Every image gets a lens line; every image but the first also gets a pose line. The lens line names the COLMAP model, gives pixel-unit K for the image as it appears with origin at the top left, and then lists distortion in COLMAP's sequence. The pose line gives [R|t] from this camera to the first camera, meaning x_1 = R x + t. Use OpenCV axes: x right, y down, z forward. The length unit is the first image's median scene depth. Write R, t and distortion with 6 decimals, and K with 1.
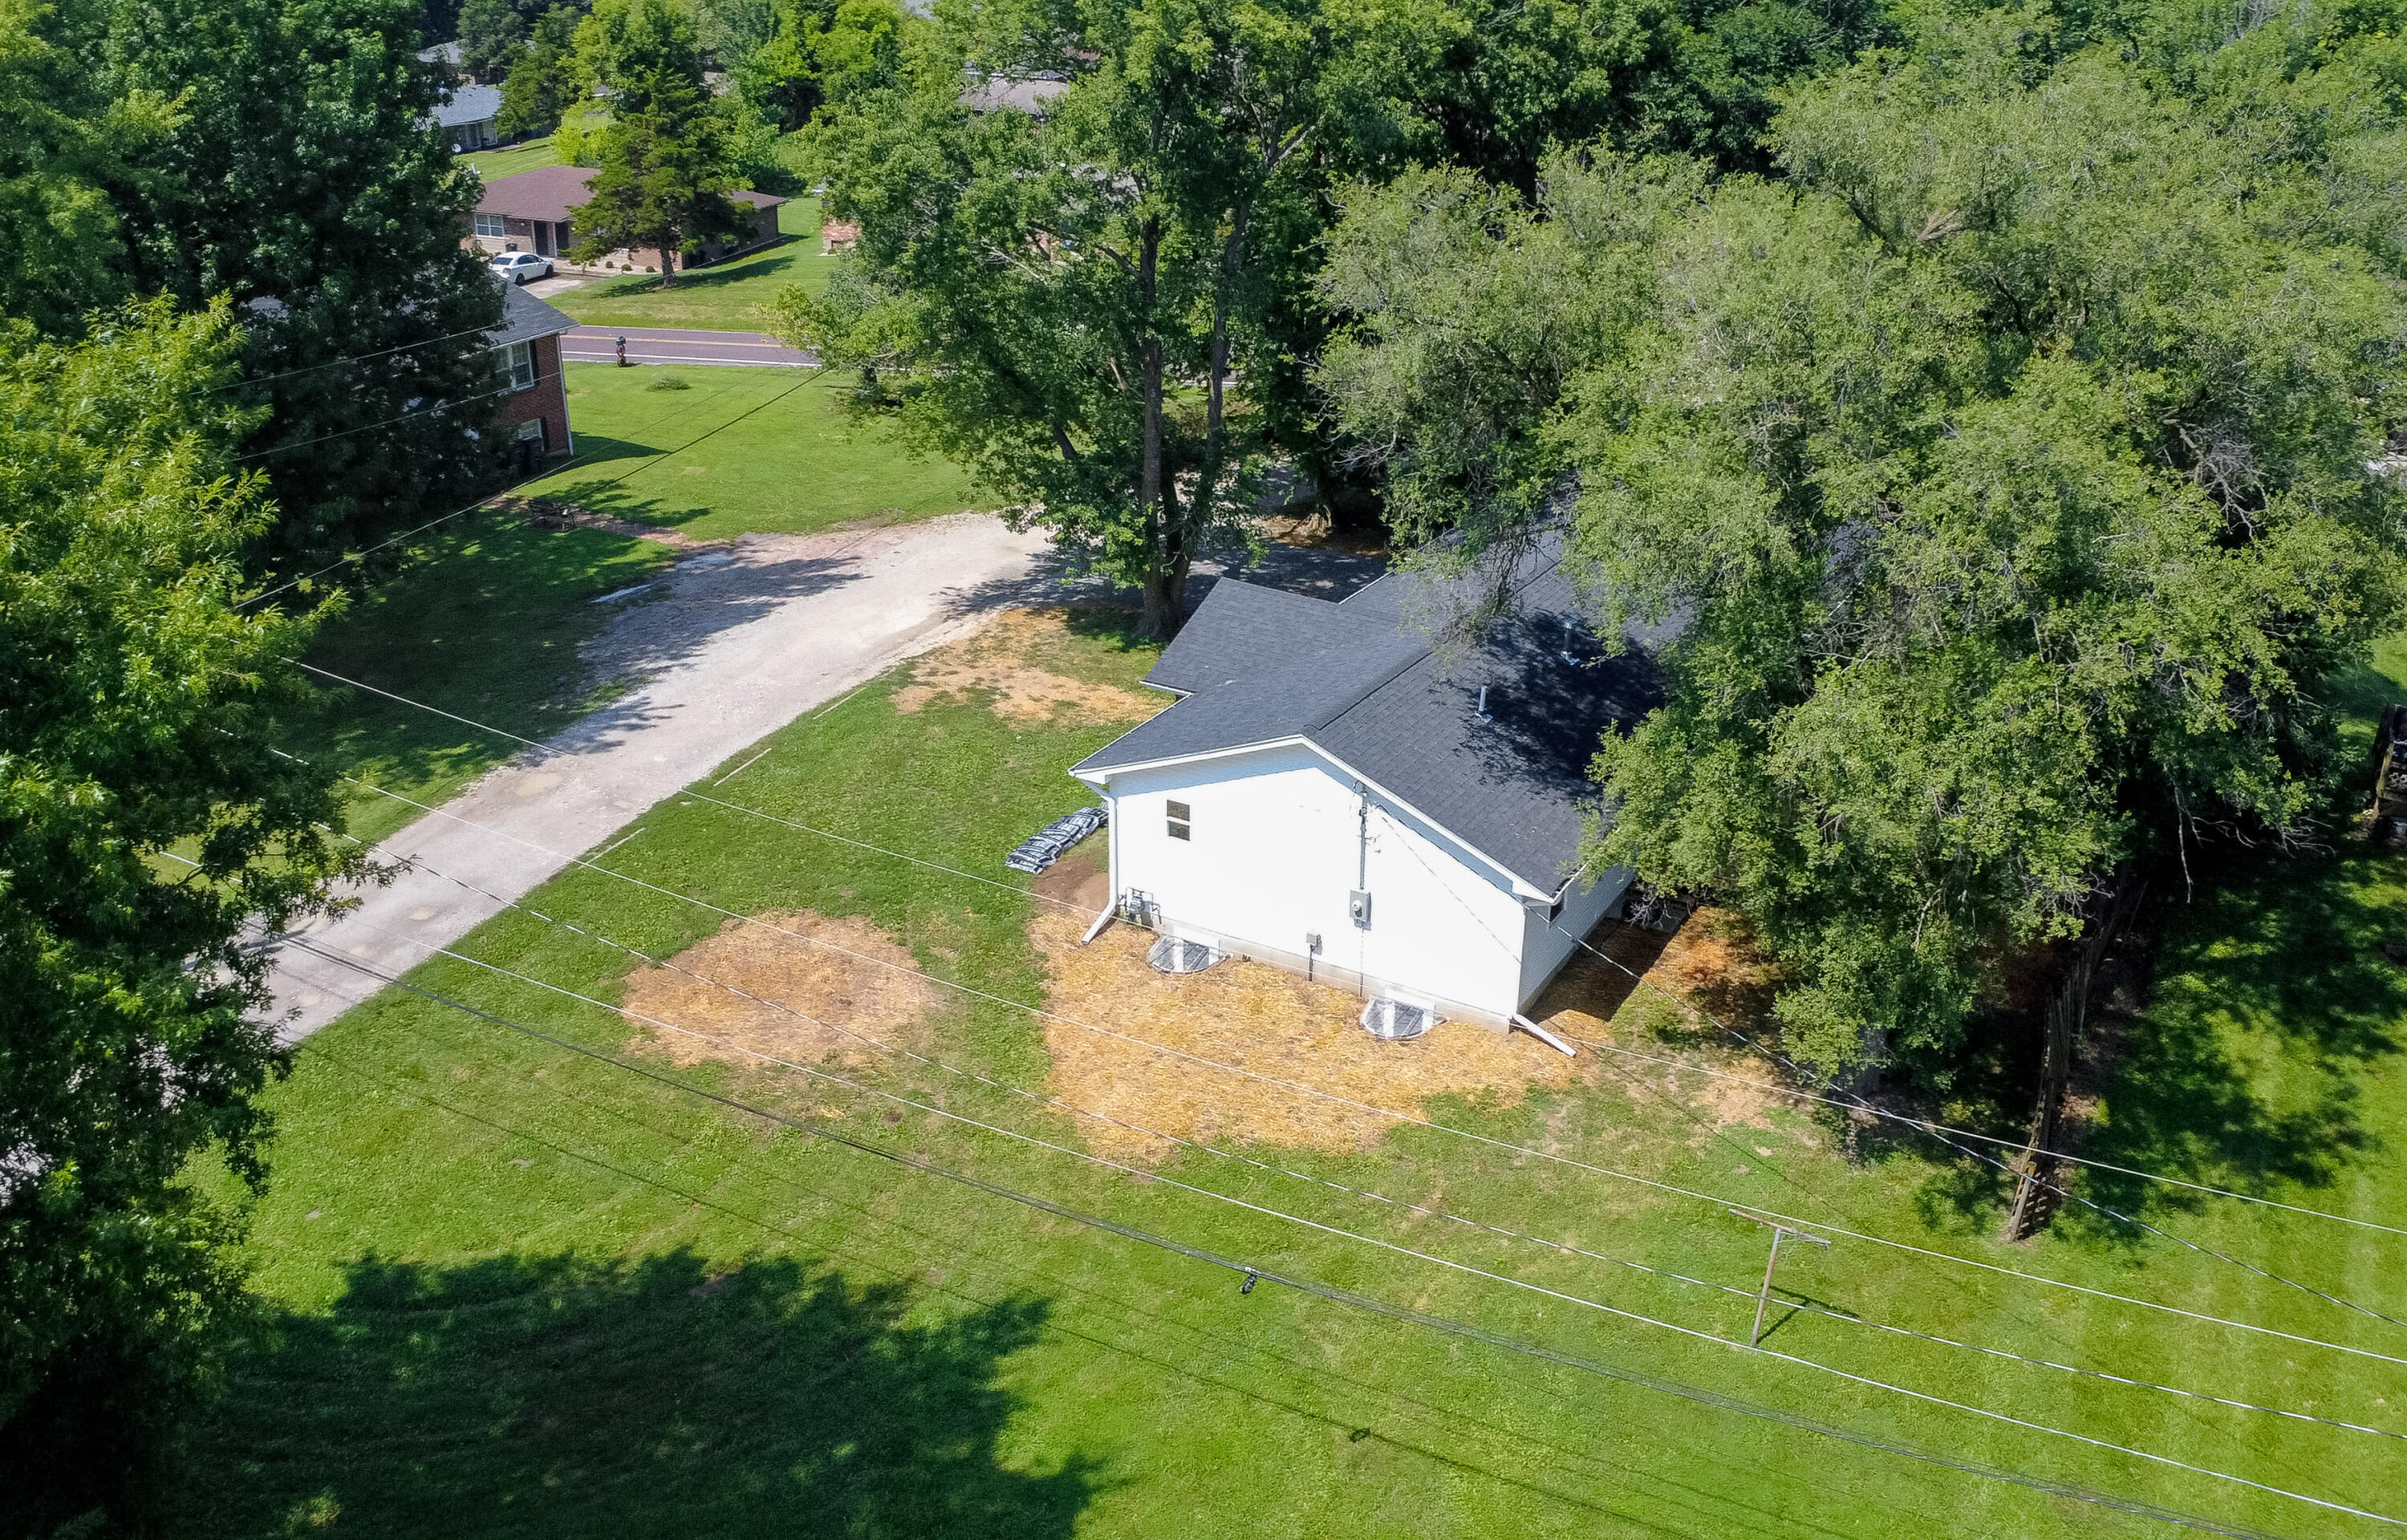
lens RADIAL K [[2155.3, 0, 1196.9], [0, 2155.3, 684.4], [0, 0, 1]] dist [-0.007243, 0.020006]
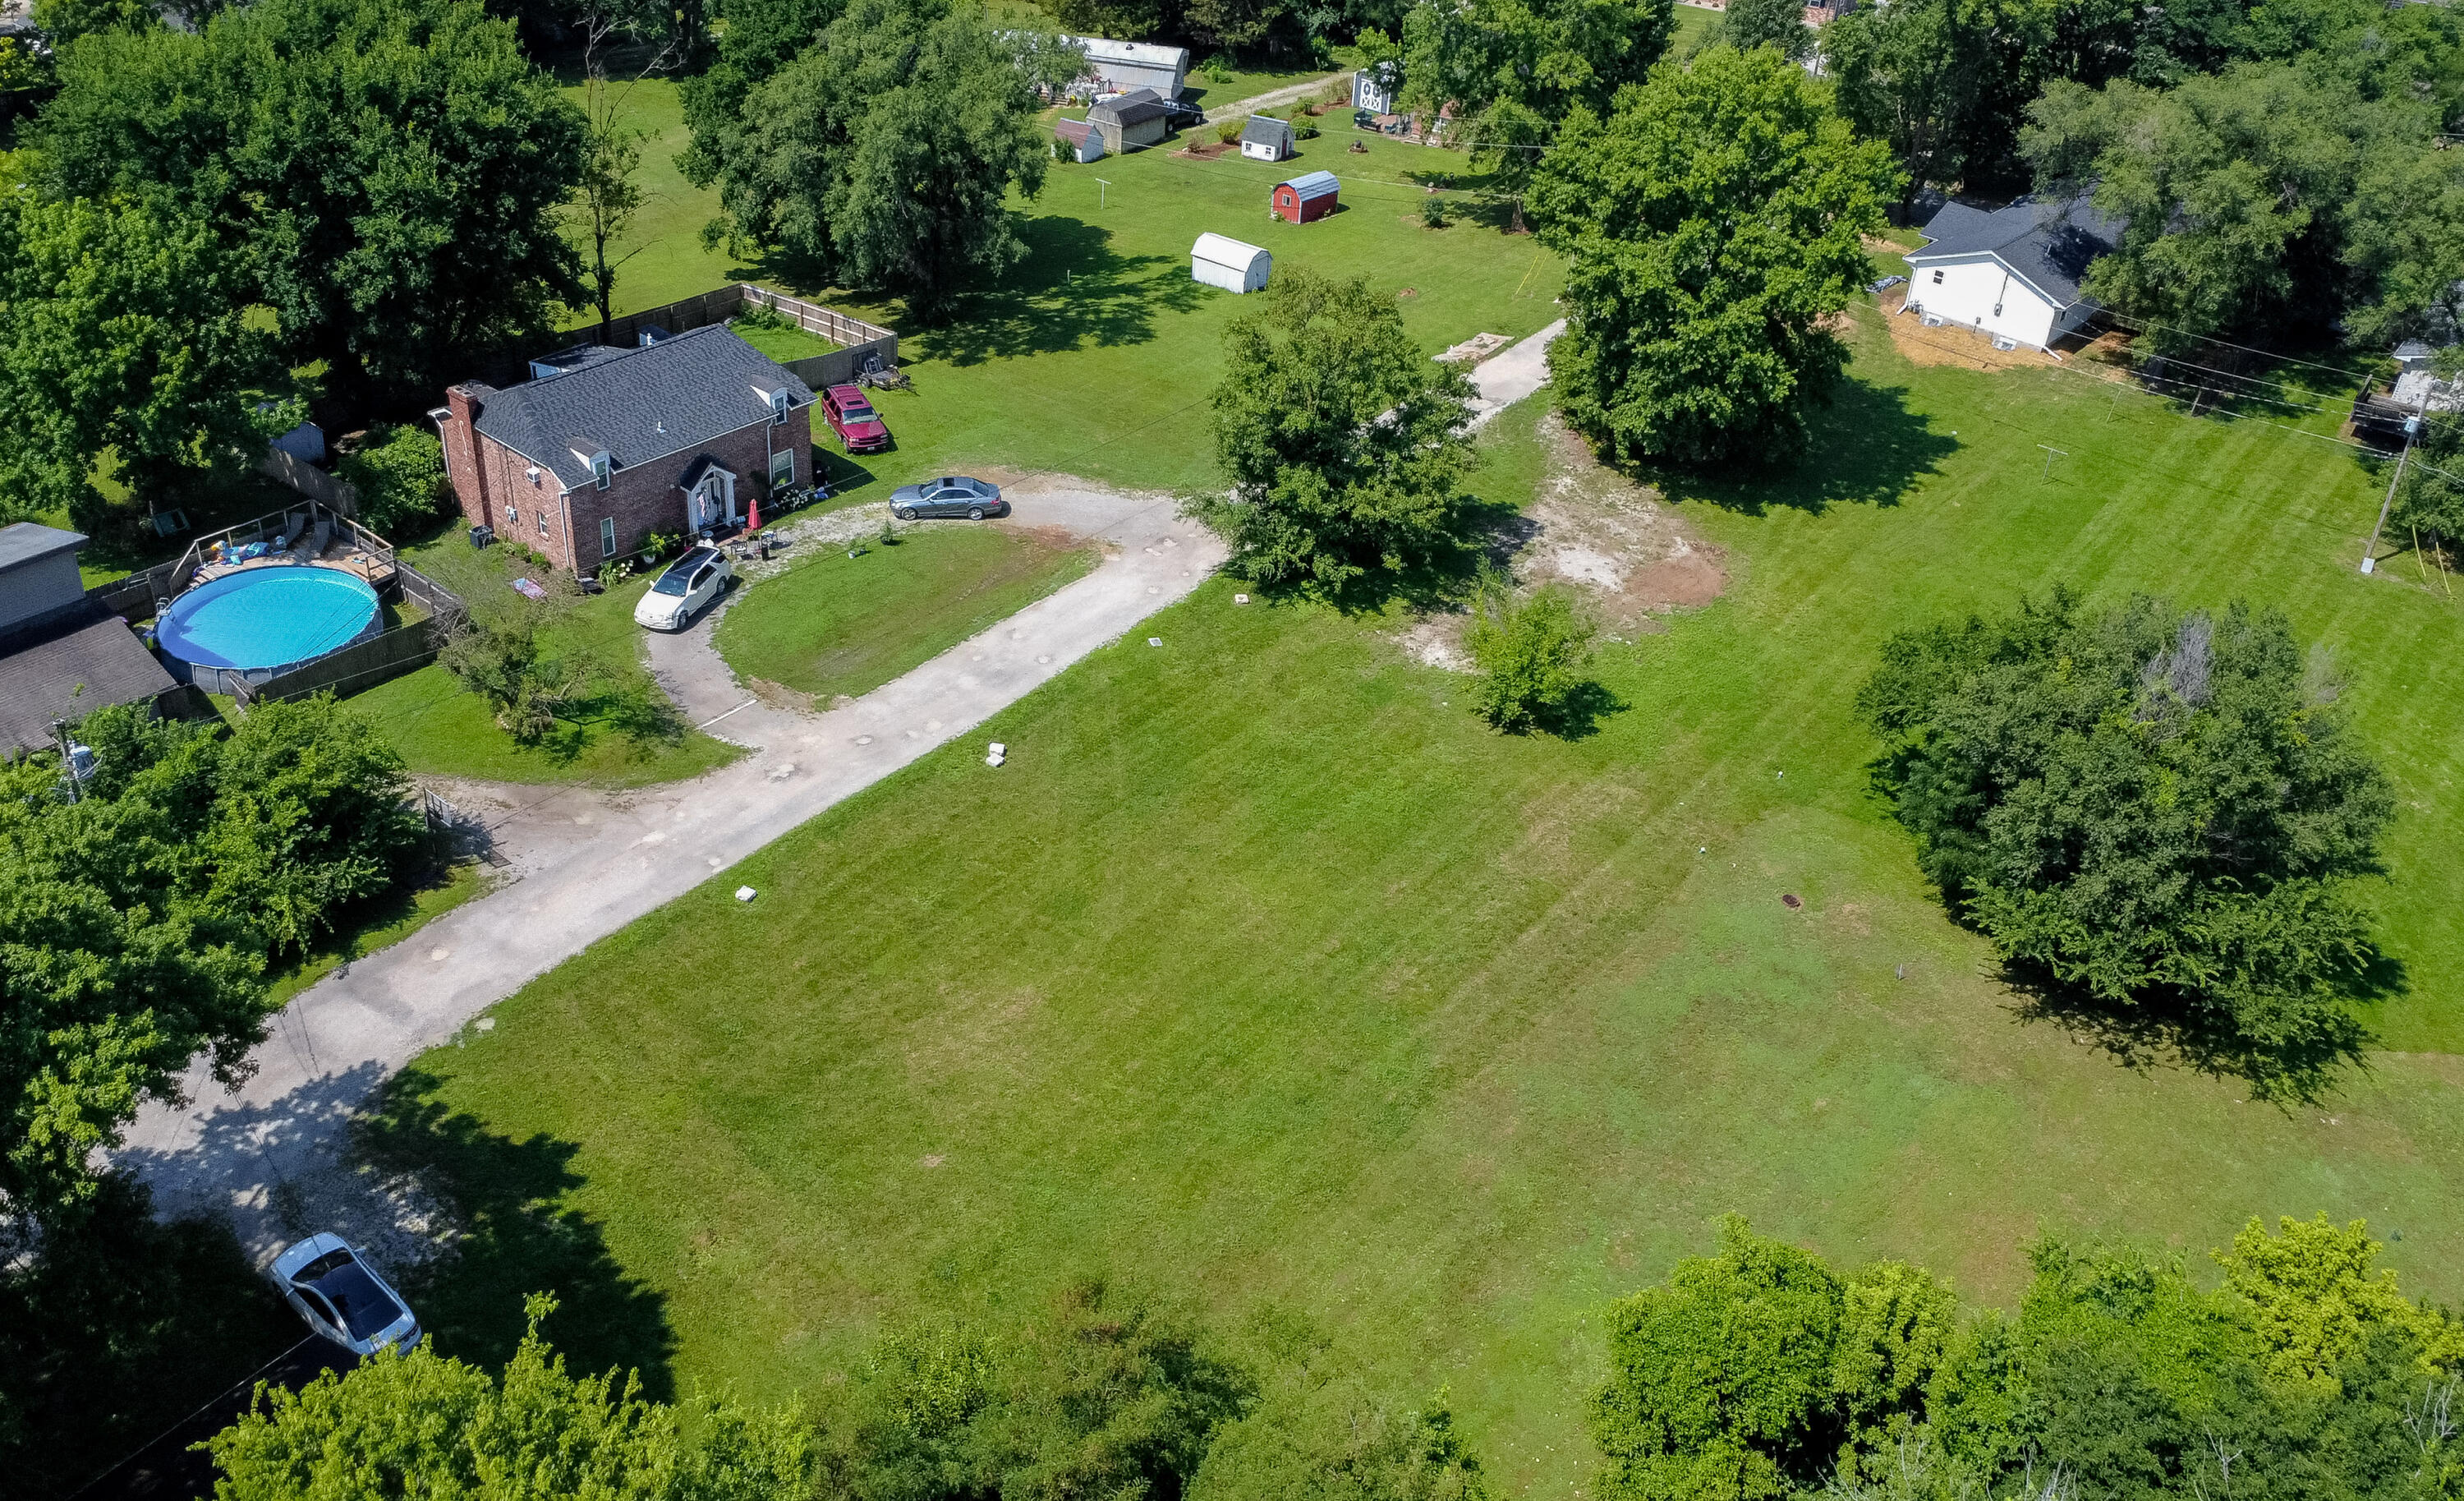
lens RADIAL K [[2127.7, 0, 1098.7], [0, 2127.7, 670.1], [0, 0, 1]] dist [0.001414, -0.002641]
pose [[0.970672, 0.148831, -0.188798, -0.553698], [-0.116350, 0.978058, 0.172816, 0.242641], [0.210375, -0.145781, 0.966690, -2.450686]]
